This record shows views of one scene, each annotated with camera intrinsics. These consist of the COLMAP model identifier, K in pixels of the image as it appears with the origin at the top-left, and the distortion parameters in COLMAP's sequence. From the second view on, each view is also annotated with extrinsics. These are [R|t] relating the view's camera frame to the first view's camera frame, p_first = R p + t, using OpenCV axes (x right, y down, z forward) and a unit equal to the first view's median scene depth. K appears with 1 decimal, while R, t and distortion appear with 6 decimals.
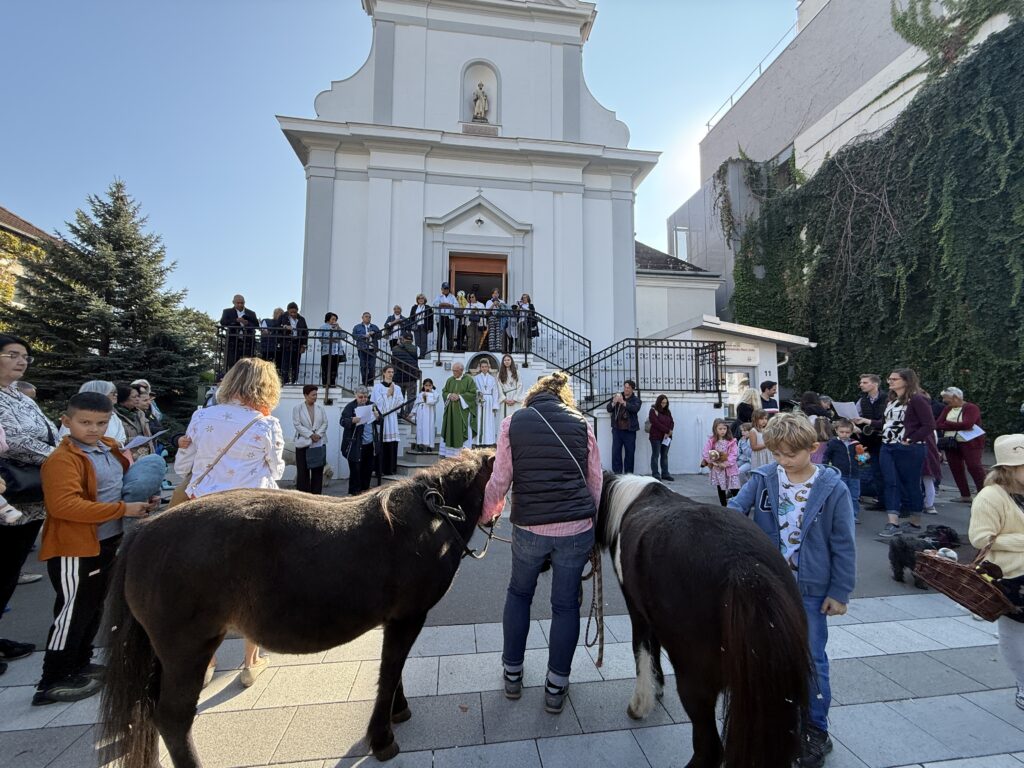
lens RADIAL K [[407.4, 0, 508.6], [0, 407.4, 383.4], [0, 0, 1]] dist [-0.000633, -0.000177]
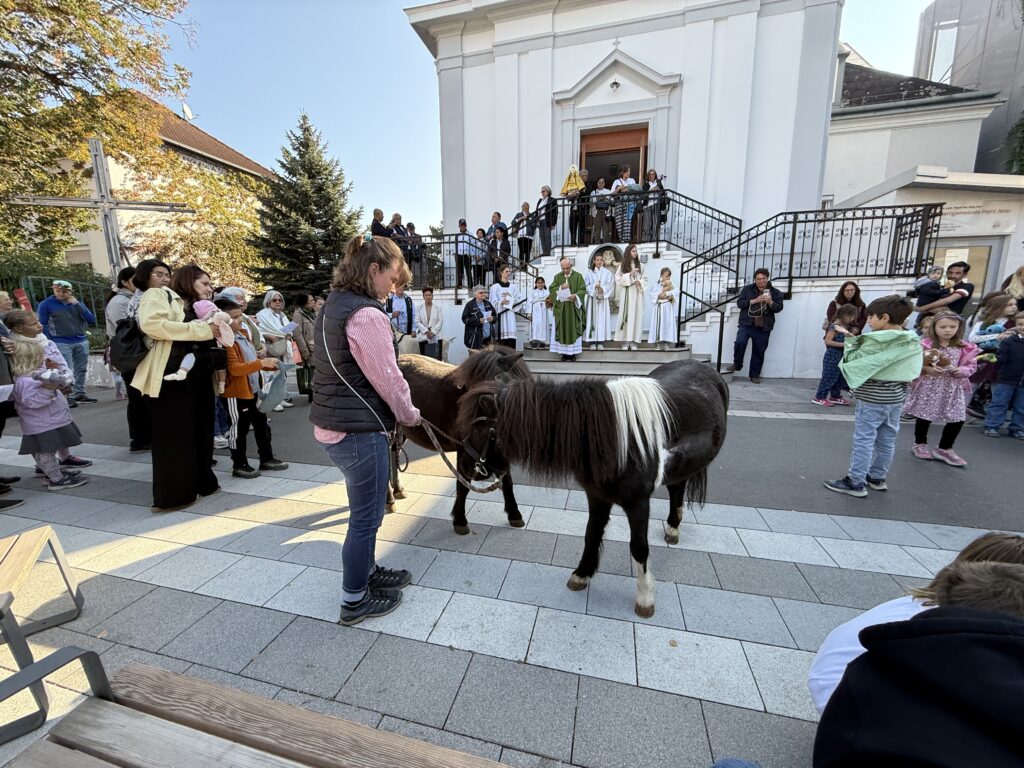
lens RADIAL K [[407.4, 0, 508.5], [0, 407.4, 383.3], [0, 0, 1]] dist [-0.000633, -0.000177]
pose [[0.925768, 0.050254, -0.374738, 0.075379], [0.043287, 0.970523, 0.237089, 0.002007], [0.375606, -0.235710, 0.896304, -0.006372]]
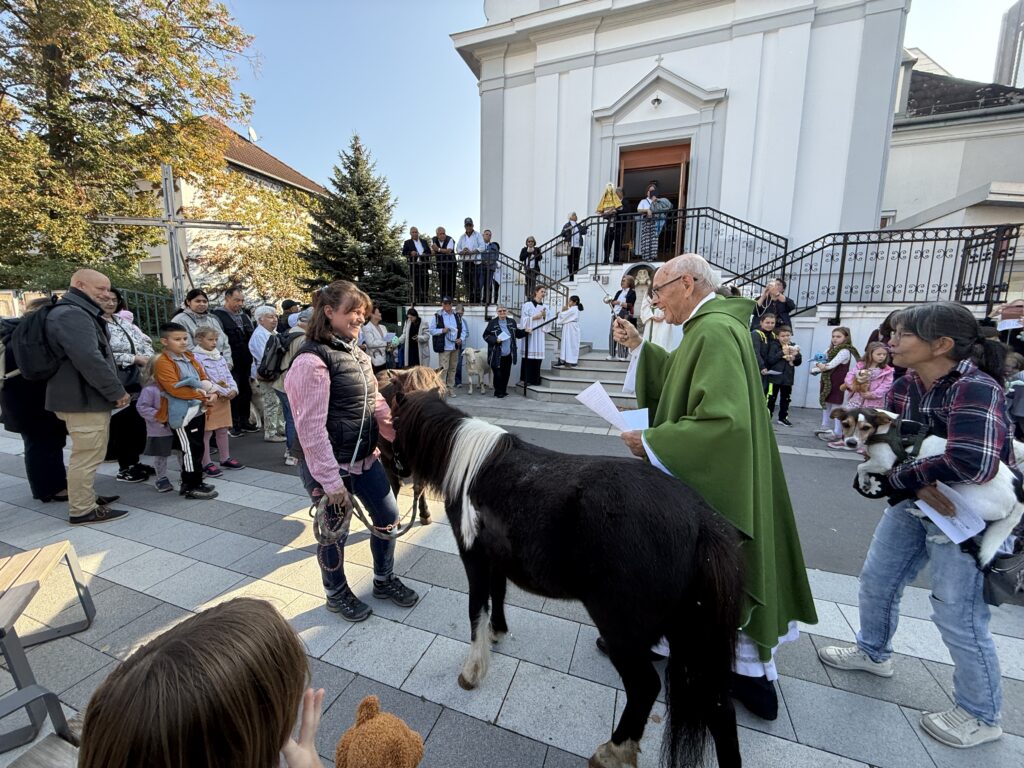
lens RADIAL K [[407.4, 0, 508.2], [0, 407.4, 384.0], [0, 0, 1]] dist [-0.000633, -0.000177]
pose [[0.884915, 0.074447, -0.459764, 0.089995], [0.027500, 0.977068, 0.211142, -0.009255], [0.464940, -0.199486, 0.862575, 0.006431]]
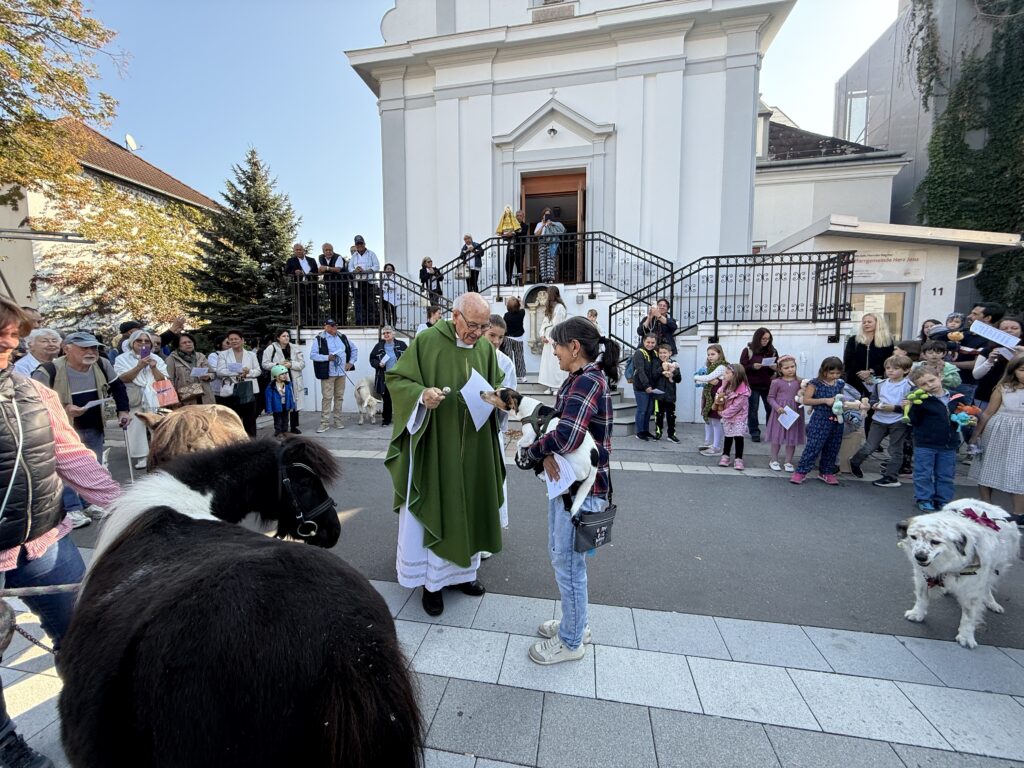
lens RADIAL K [[407.4, 0, 508.8], [0, 407.4, 383.6], [0, 0, 1]] dist [-0.000633, -0.000177]
pose [[0.949172, 0.018965, -0.314187, 0.126943], [0.033032, 0.986670, 0.159349, -0.003347], [0.313020, -0.161627, 0.935893, 0.060875]]
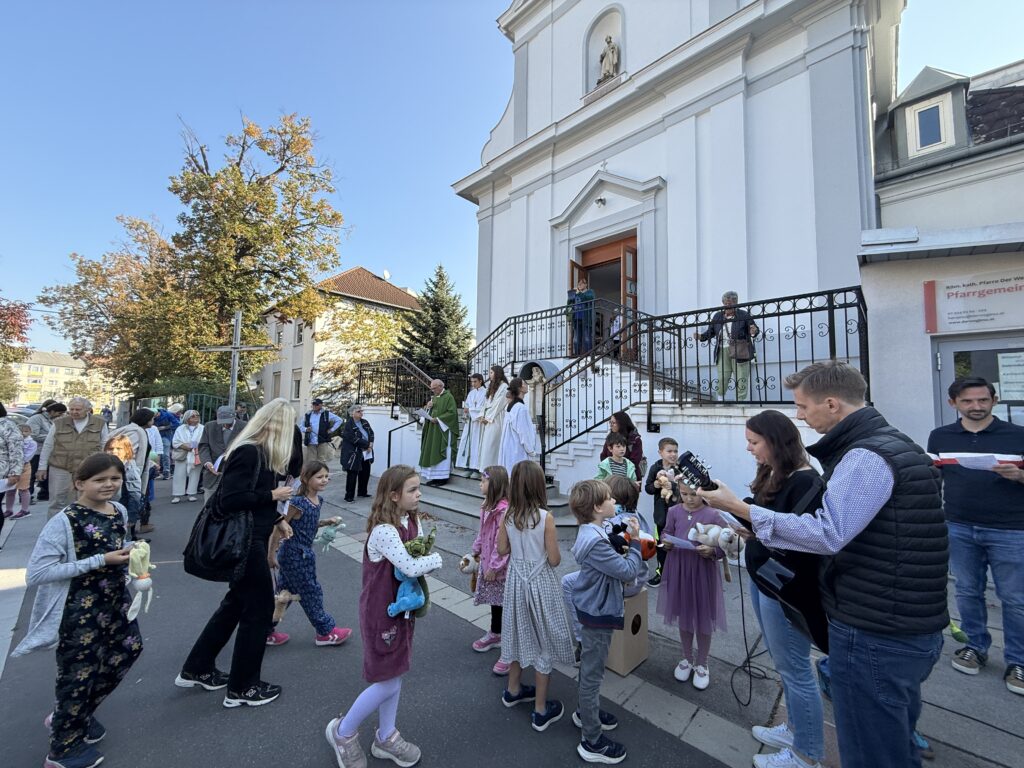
lens RADIAL K [[407.4, 0, 509.3], [0, 407.4, 383.7], [0, 0, 1]] dist [-0.000633, -0.000177]
pose [[0.625088, -0.050183, -0.778940, 0.455487], [0.044793, 0.998593, -0.028388, -0.003162], [0.779268, -0.017146, 0.626456, 0.318911]]
